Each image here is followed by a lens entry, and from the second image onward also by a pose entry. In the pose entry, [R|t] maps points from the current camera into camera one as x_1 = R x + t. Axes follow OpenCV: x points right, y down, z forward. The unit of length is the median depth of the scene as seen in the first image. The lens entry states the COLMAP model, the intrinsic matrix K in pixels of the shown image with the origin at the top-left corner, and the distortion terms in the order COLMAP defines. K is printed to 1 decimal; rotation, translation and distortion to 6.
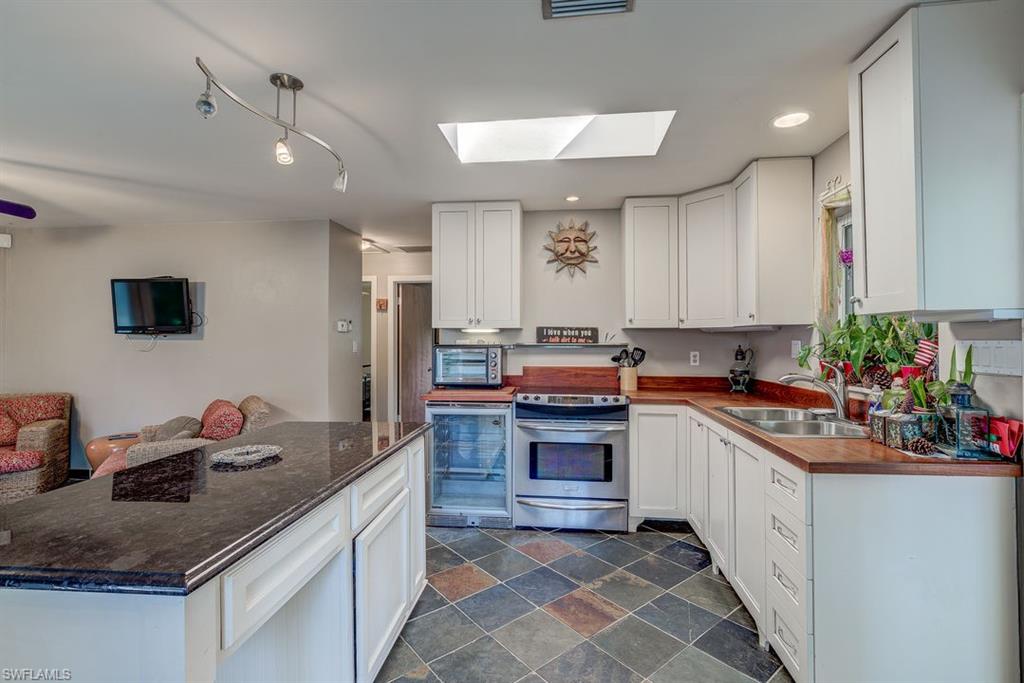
lens RADIAL K [[461.1, 0, 517.5], [0, 461.1, 336.4], [0, 0, 1]] dist [-0.004567, -0.000441]
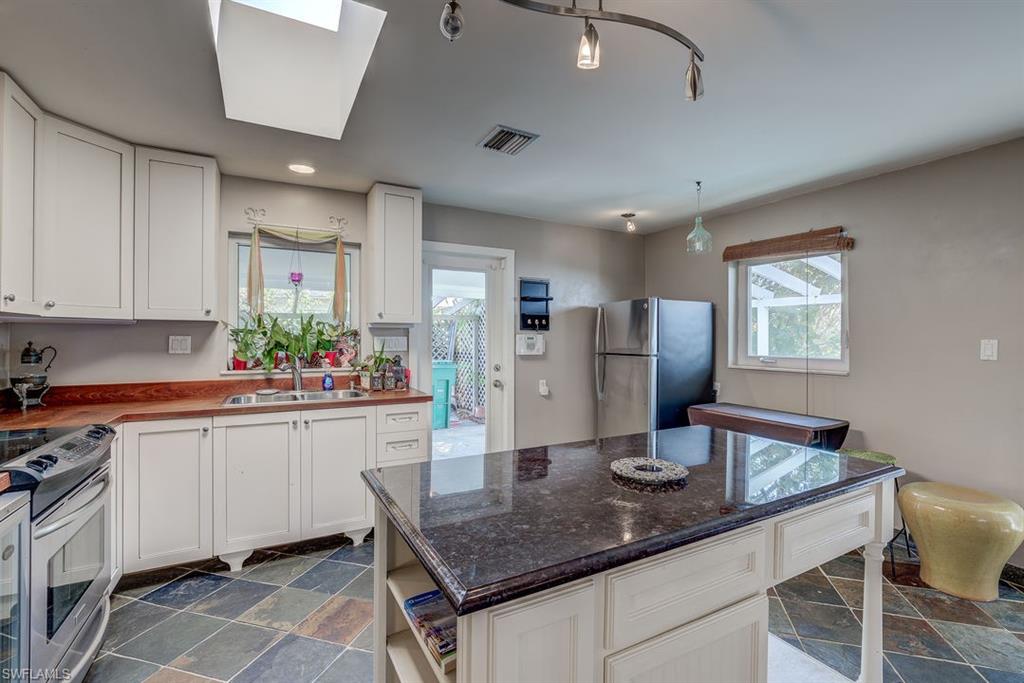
lens RADIAL K [[461.1, 0, 517.5], [0, 461.1, 336.4], [0, 0, 1]] dist [-0.004567, -0.000441]
pose [[-0.567755, 0.002534, 0.823194, -0.501456], [-0.009626, 0.999906, -0.009717, 0.009241], [-0.823141, -0.013441, -0.567678, 0.736434]]
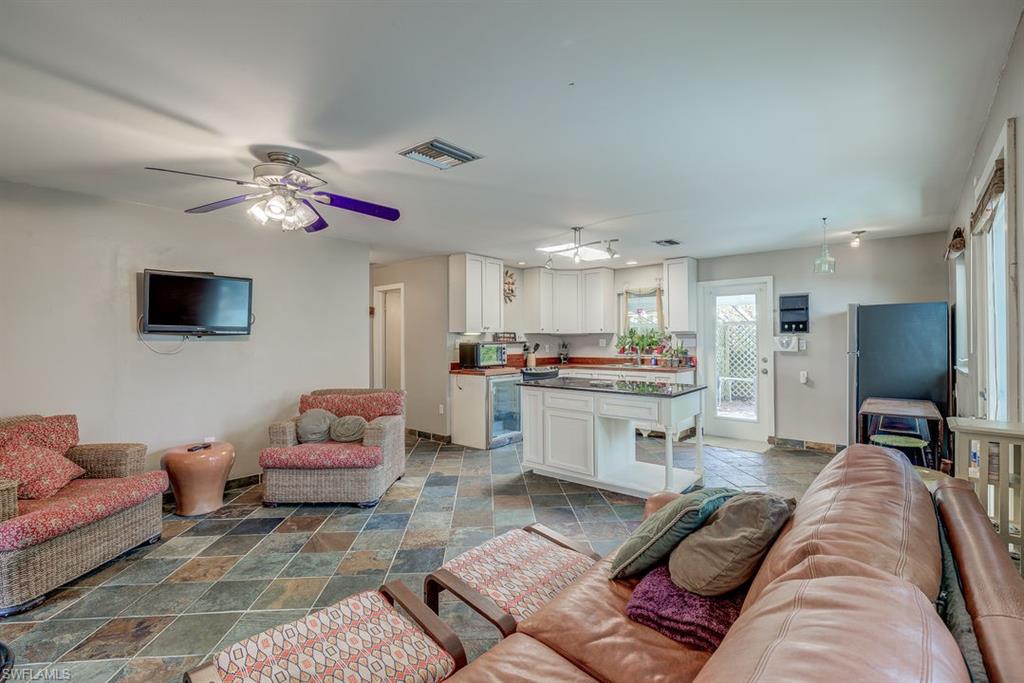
lens RADIAL K [[461.1, 0, 517.5], [0, 461.1, 336.4], [0, 0, 1]] dist [-0.004567, -0.000441]
pose [[0.574365, 0.001630, 0.818598, -1.309981], [-0.002331, 0.999997, -0.000356, -0.003201], [-0.818596, -0.001704, 0.574367, -0.047669]]
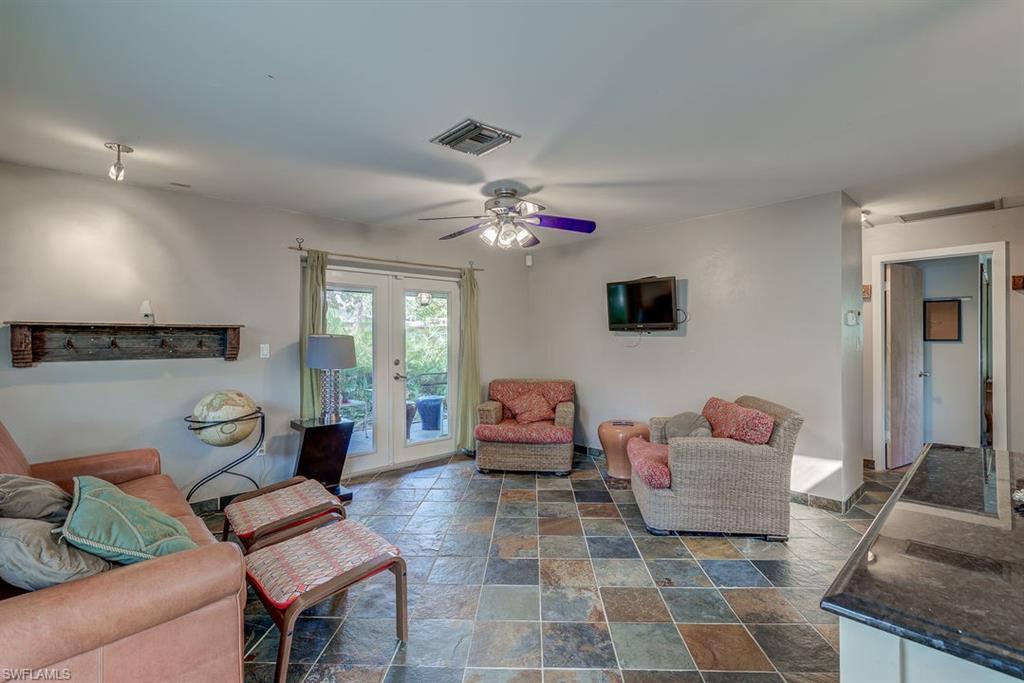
lens RADIAL K [[461.1, 0, 517.5], [0, 461.1, 336.4], [0, 0, 1]] dist [-0.004567, -0.000441]
pose [[0.753936, -0.002785, -0.656942, -0.331592], [0.007451, 0.999963, 0.004312, 0.000607], [0.656906, -0.008146, 0.753929, -0.010213]]
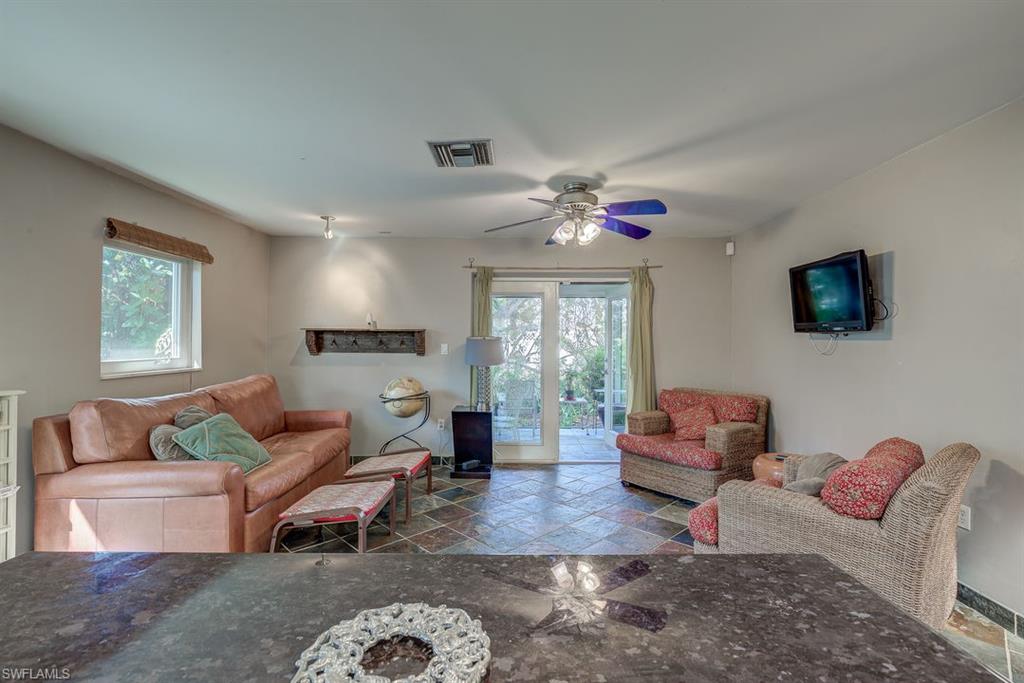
lens RADIAL K [[461.1, 0, 517.5], [0, 461.1, 336.4], [0, 0, 1]] dist [-0.004567, -0.000441]
pose [[0.099171, -0.008977, -0.995030, -0.099692], [0.001365, 0.999960, -0.008885, 0.008327], [0.995069, -0.000477, 0.099180, 0.457981]]
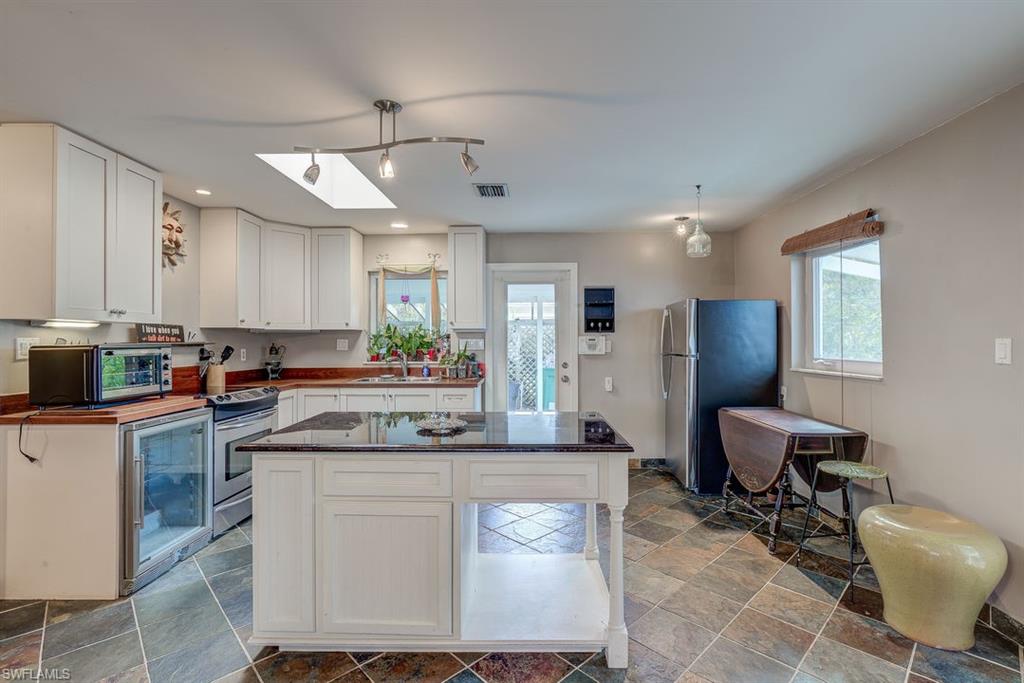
lens RADIAL K [[465.1, 0, 517.4], [0, 465.1, 337.2], [0, 0, 1]] dist [-0.002531, -0.000359]
pose [[-0.080487, 0.006857, 0.996732, -0.836216], [-0.006508, 0.999951, -0.007404, 0.007313], [-0.996734, -0.007083, -0.080439, 0.391987]]
